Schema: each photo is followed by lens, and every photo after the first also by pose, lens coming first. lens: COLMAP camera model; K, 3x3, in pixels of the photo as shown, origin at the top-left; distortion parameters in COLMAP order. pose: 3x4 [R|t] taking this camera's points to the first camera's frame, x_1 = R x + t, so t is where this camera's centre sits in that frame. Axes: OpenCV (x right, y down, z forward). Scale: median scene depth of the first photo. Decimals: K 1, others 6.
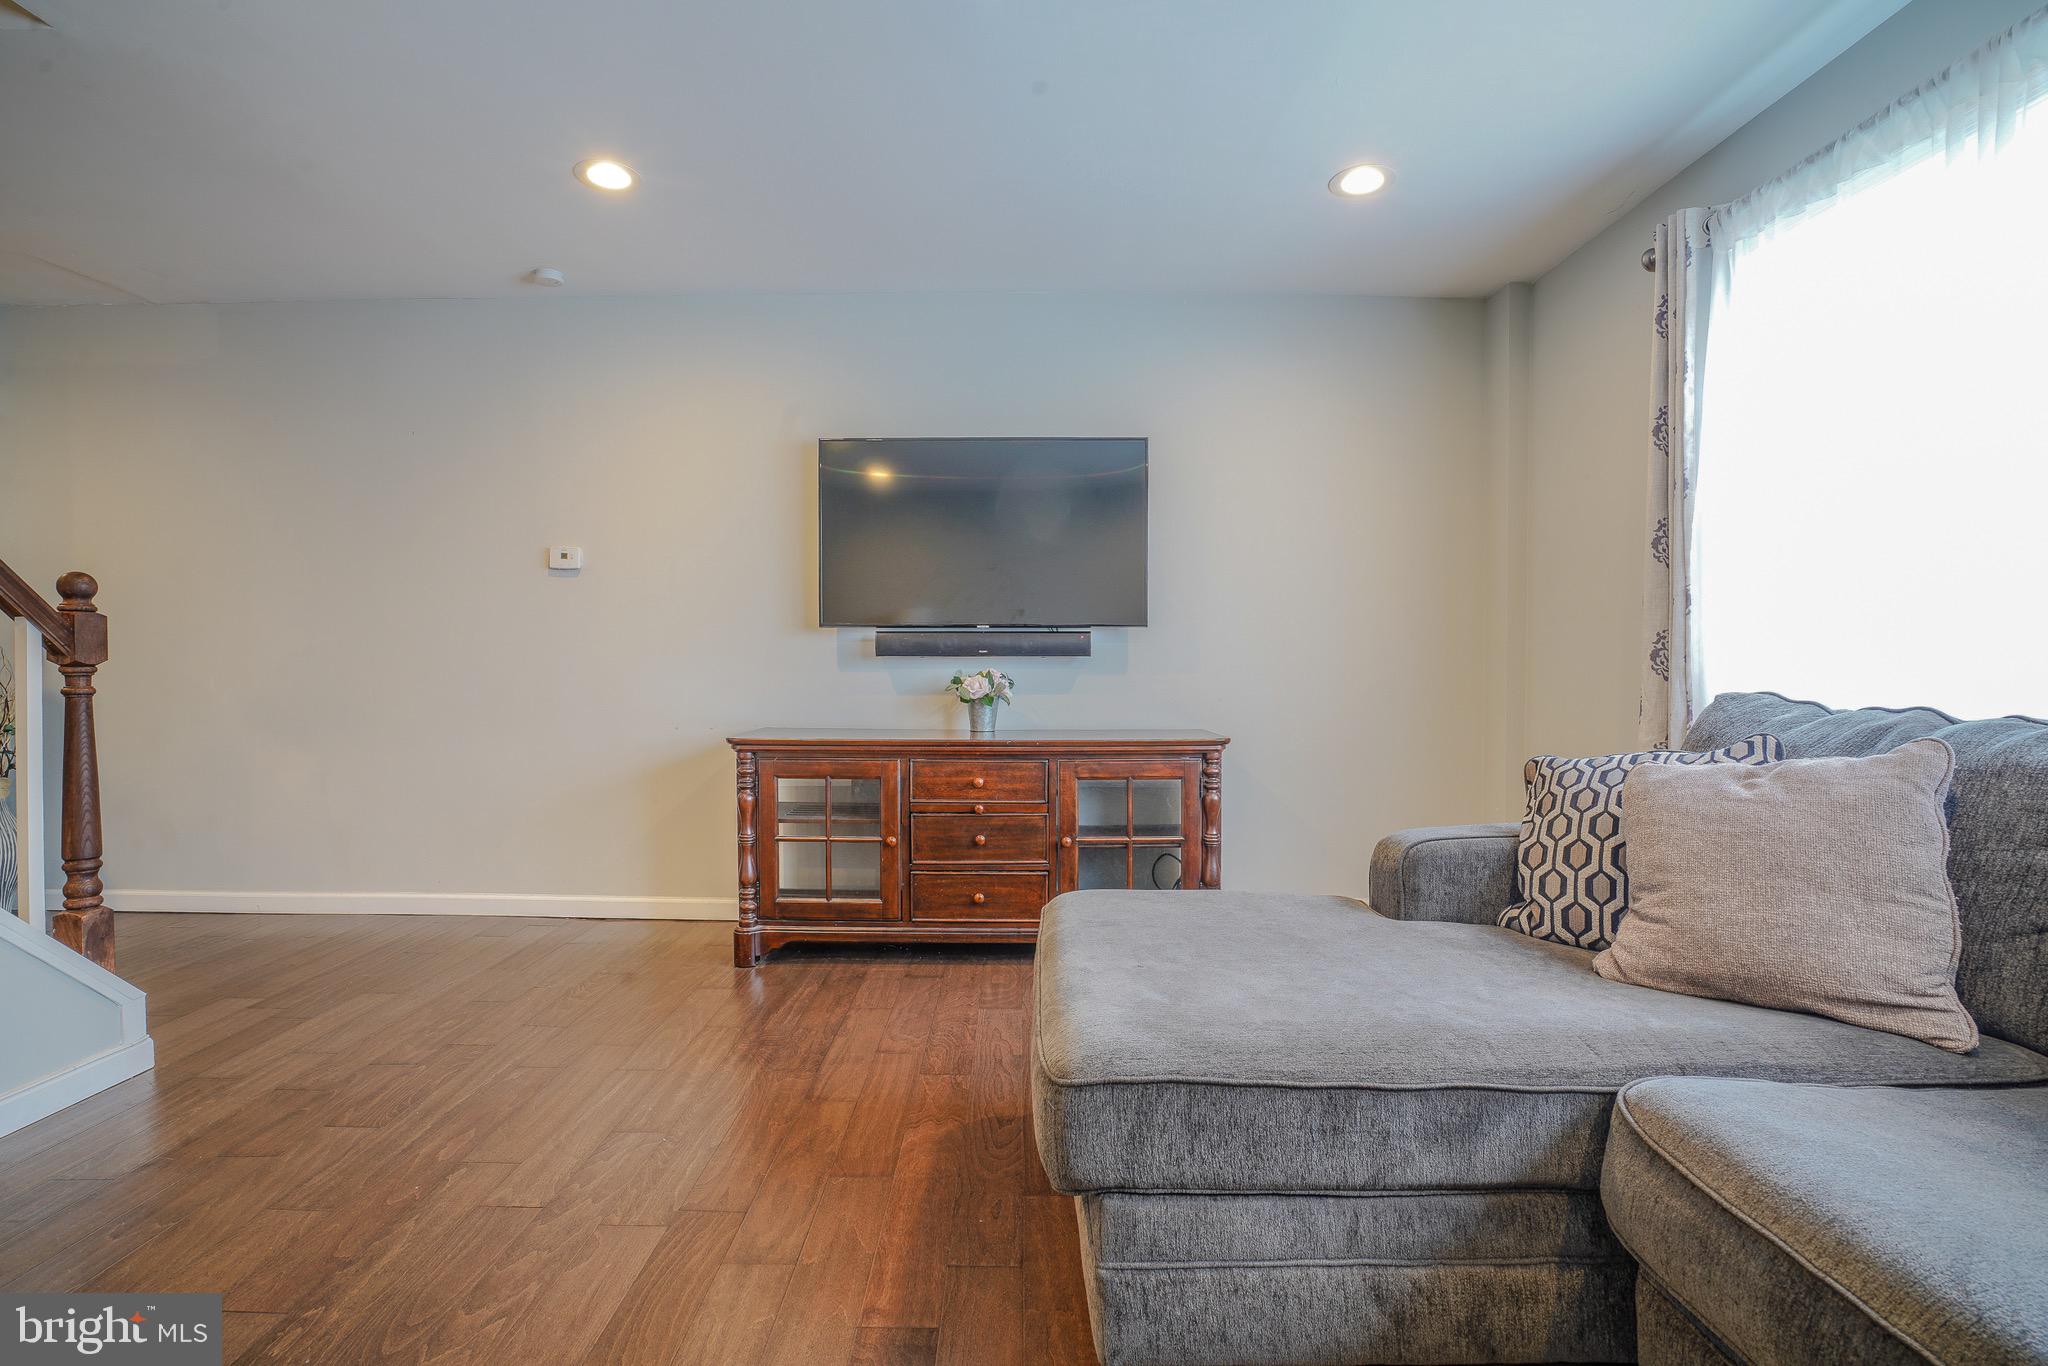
lens RADIAL K [[987.5, 0, 1024.0], [0, 987.5, 683.0], [0, 0, 1]] dist [-0.064718, 0.027855]
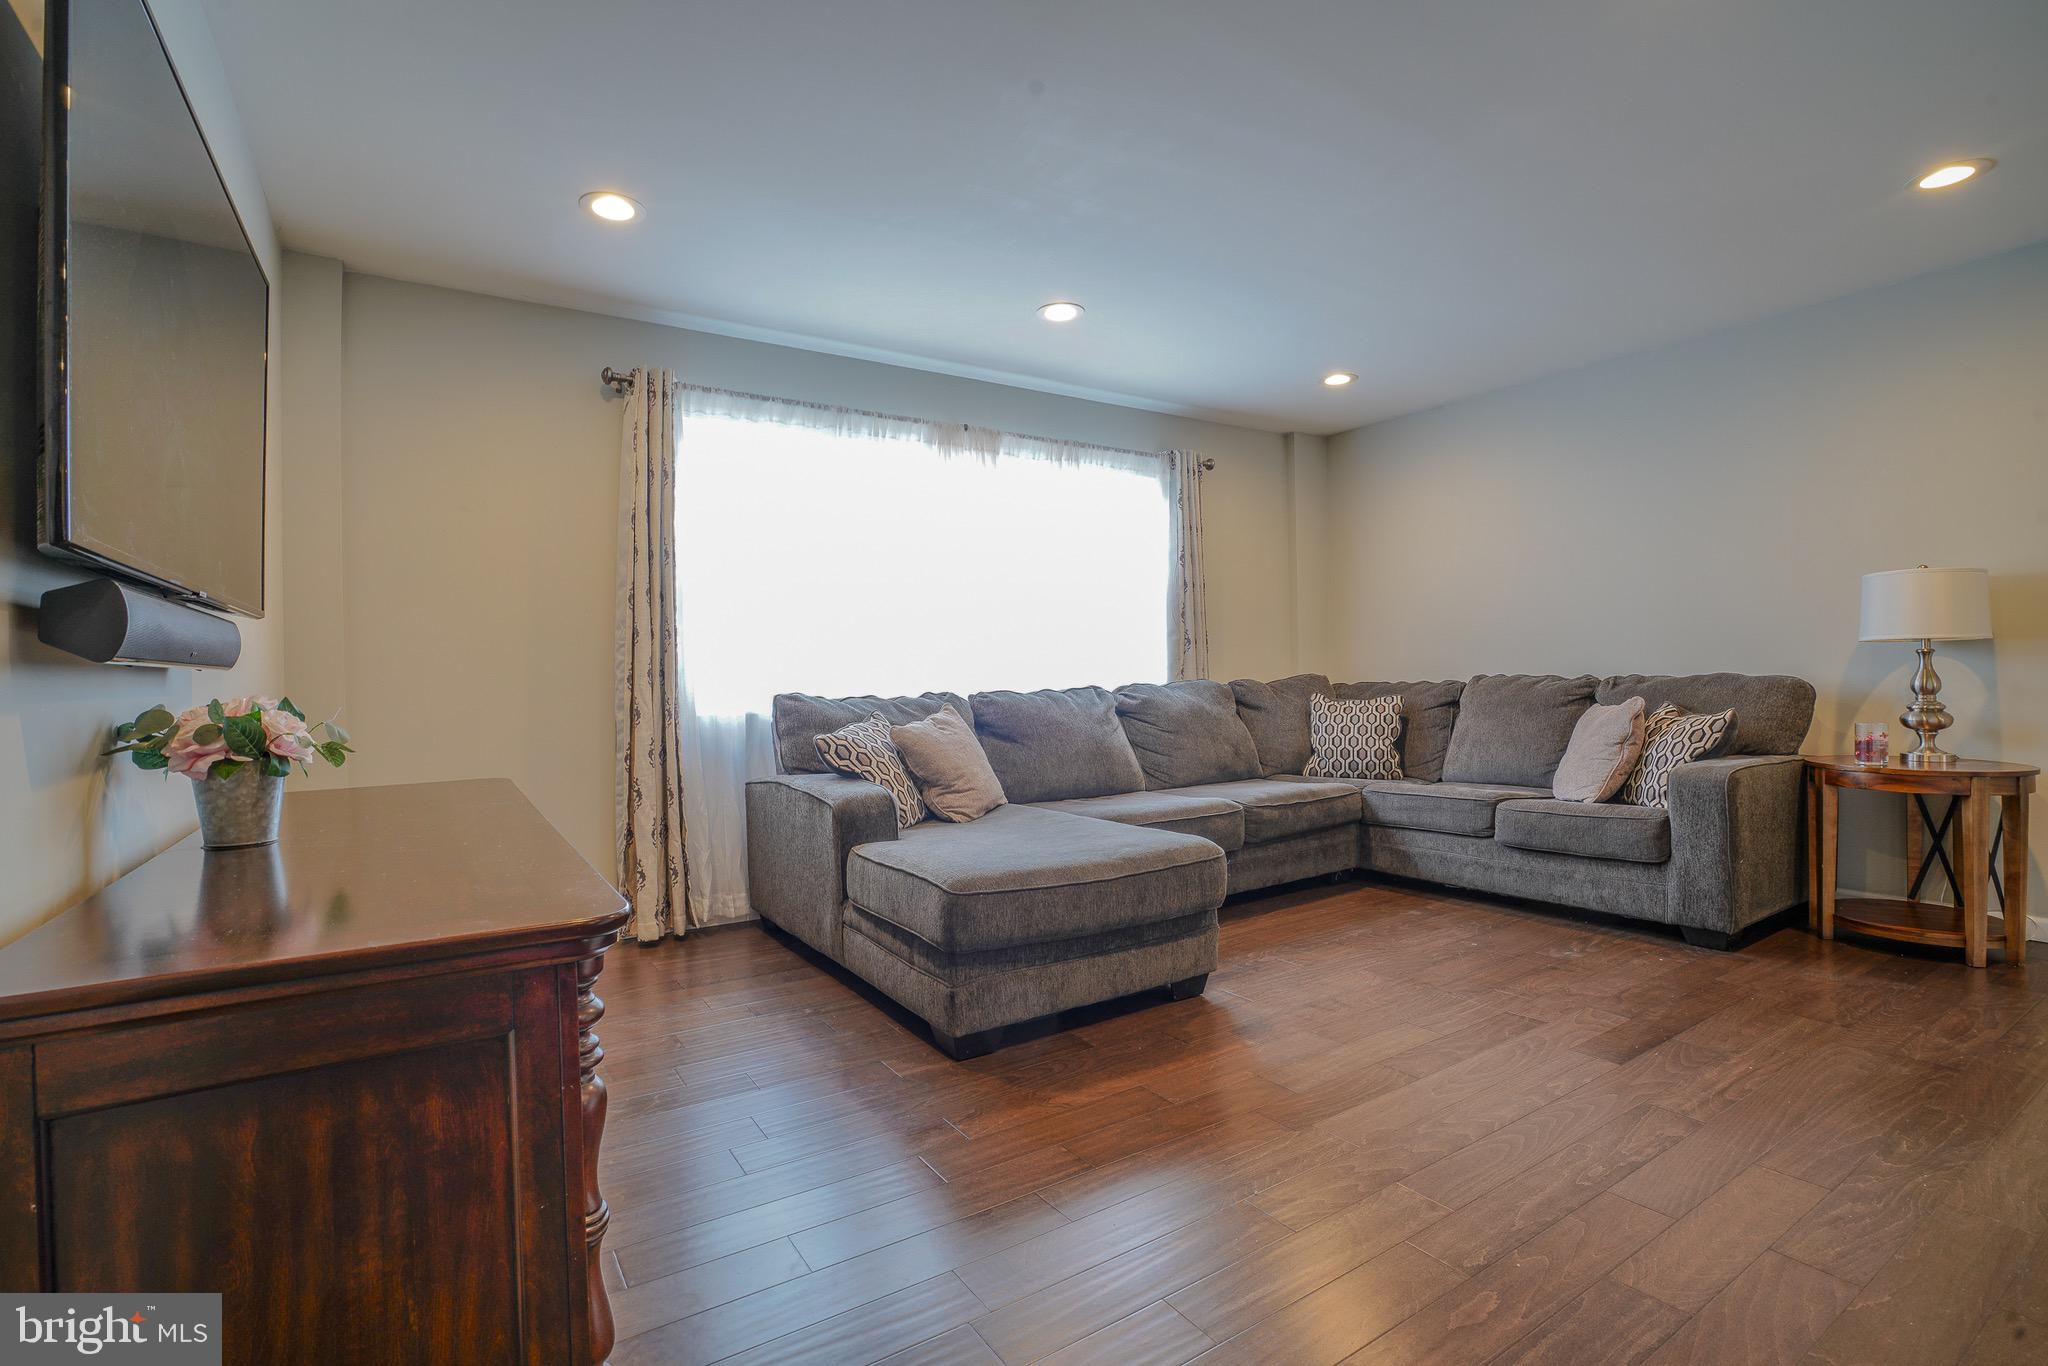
lens RADIAL K [[987.5, 0, 1024.0], [0, 987.5, 683.0], [0, 0, 1]] dist [-0.064718, 0.027855]
pose [[-0.546387, 0.008752, 0.837487, -0.831395], [0.032783, 0.999403, 0.010944, -0.011568], [-0.836891, 0.033435, -0.546348, 1.340427]]
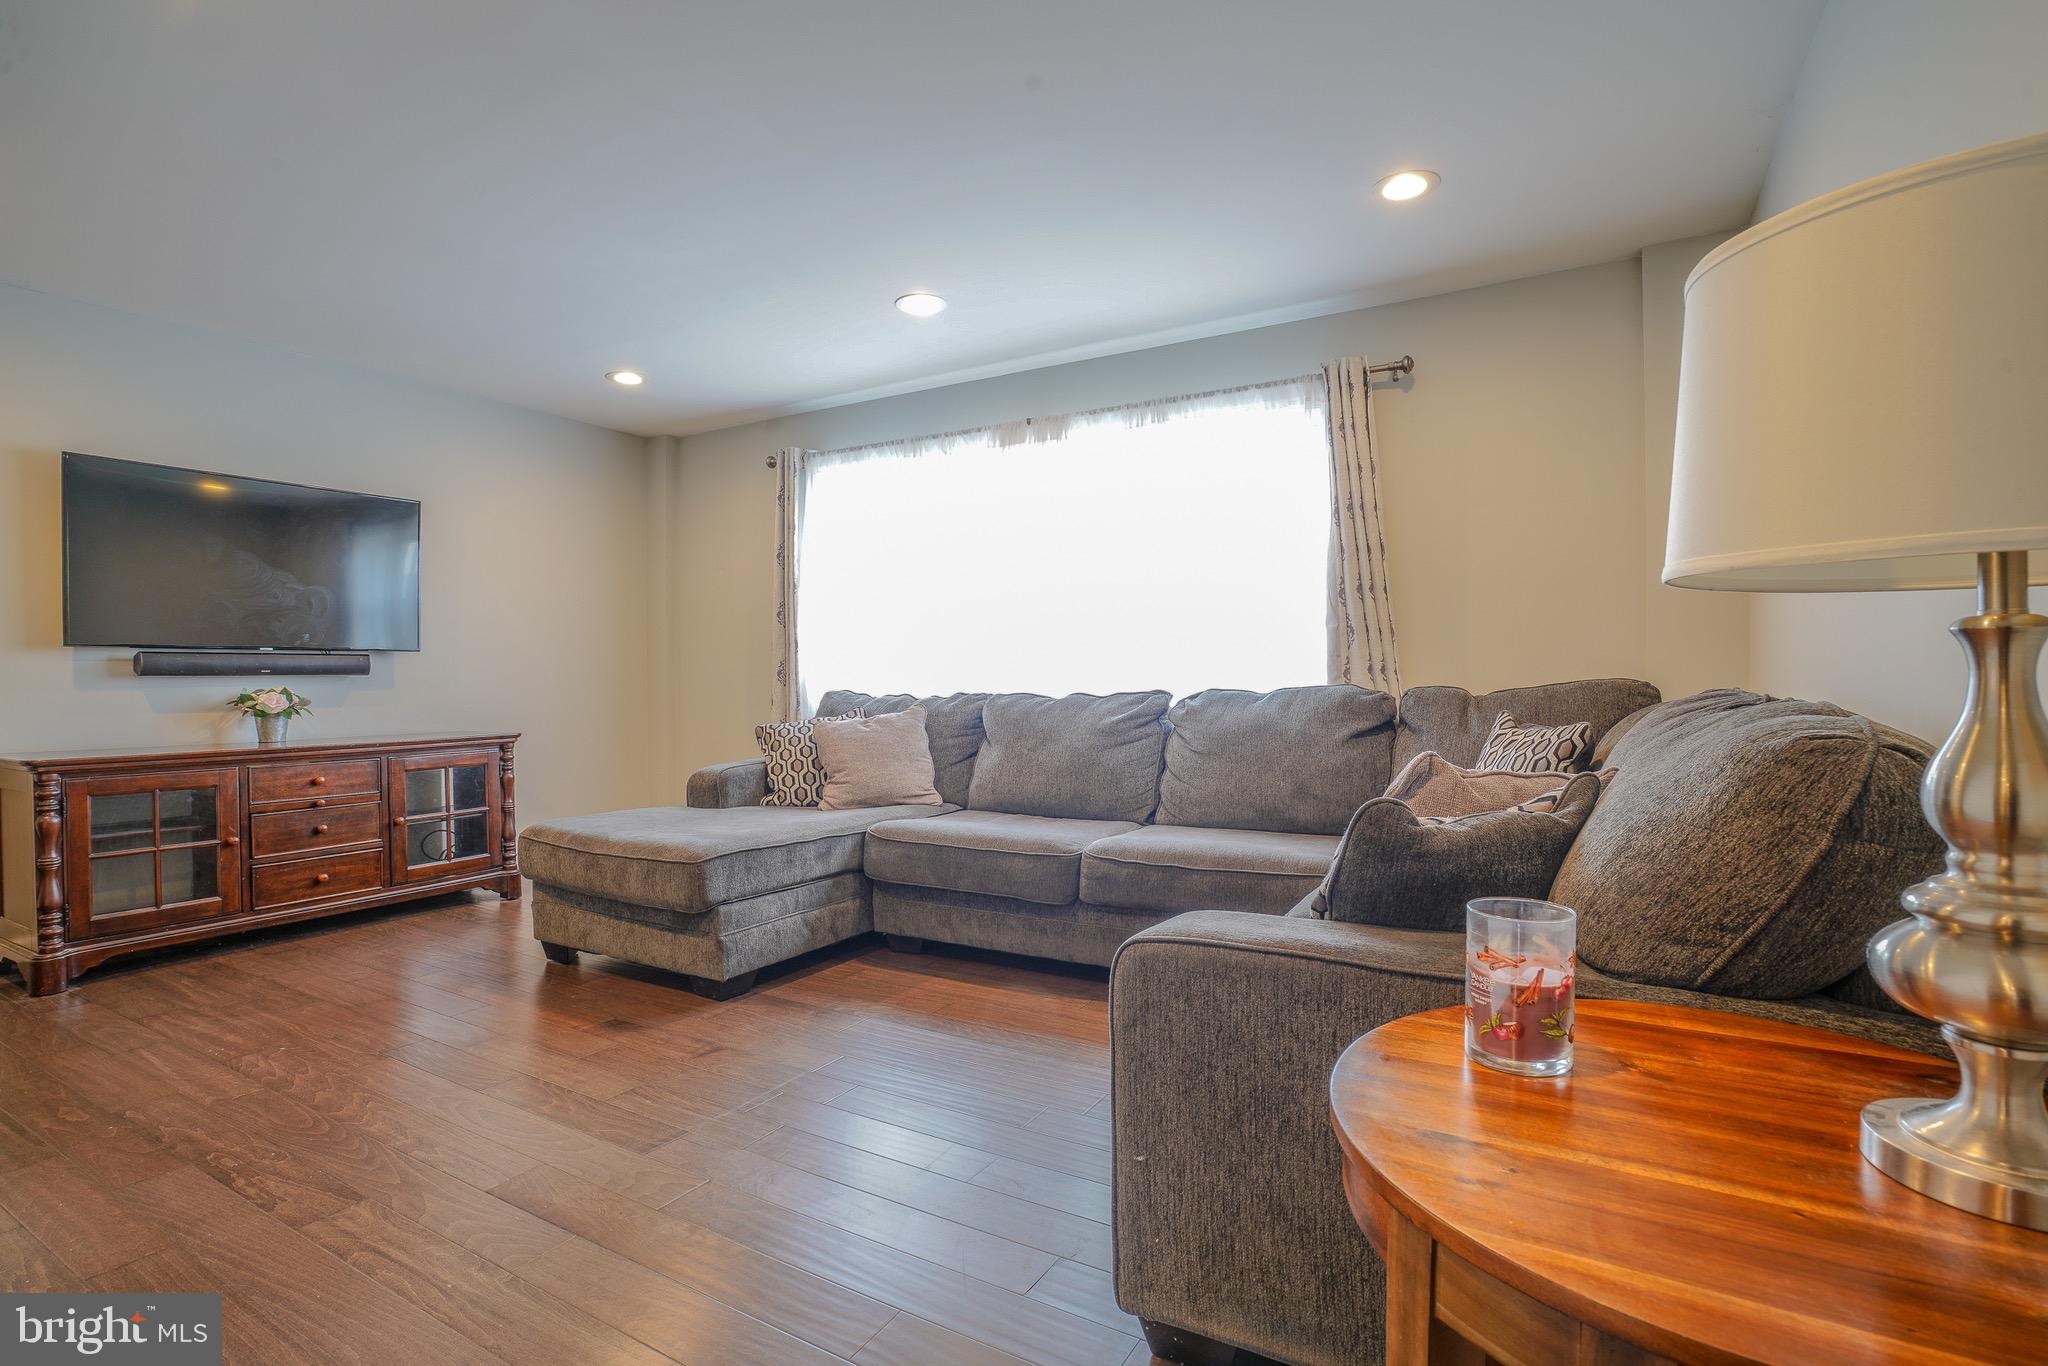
lens RADIAL K [[987.5, 0, 1024.0], [0, 987.5, 683.0], [0, 0, 1]] dist [-0.064718, 0.027855]
pose [[0.519432, -0.011615, 0.854433, -0.776175], [0.023233, 0.999730, -0.000533, 0.003180], [-0.854196, 0.020128, 0.519561, -0.435966]]
